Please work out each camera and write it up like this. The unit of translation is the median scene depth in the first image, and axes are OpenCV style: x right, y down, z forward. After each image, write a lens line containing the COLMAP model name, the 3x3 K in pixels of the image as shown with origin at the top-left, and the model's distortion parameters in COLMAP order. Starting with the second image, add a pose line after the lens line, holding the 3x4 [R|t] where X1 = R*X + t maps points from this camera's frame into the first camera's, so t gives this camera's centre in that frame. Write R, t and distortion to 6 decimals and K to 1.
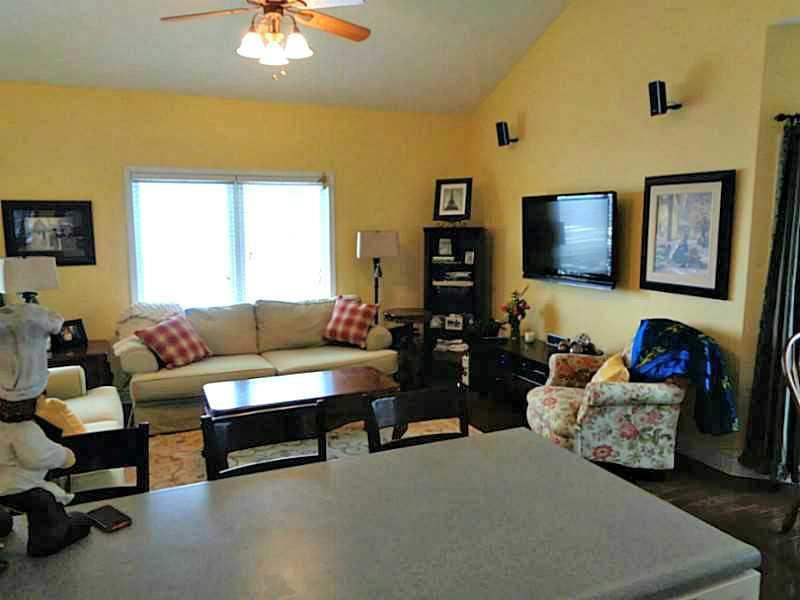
lens RADIAL K [[606.9, 0, 401.4], [0, 606.9, 300.8], [0, 0, 1]] dist [0.013804, -0.000391]
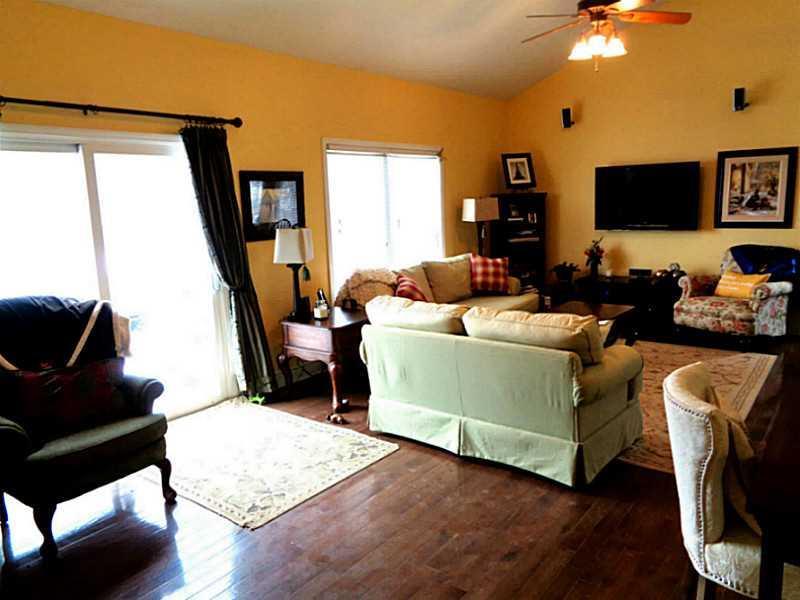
lens RADIAL K [[606.9, 0, 399.6], [0, 606.9, 298.8], [0, 0, 1]] dist [0.013804, -0.000391]
pose [[0.874537, -0.102412, 0.474022, -1.005864], [0.090261, 0.994742, 0.048388, 0.011031], [-0.476485, 0.000469, 0.879183, 0.060496]]
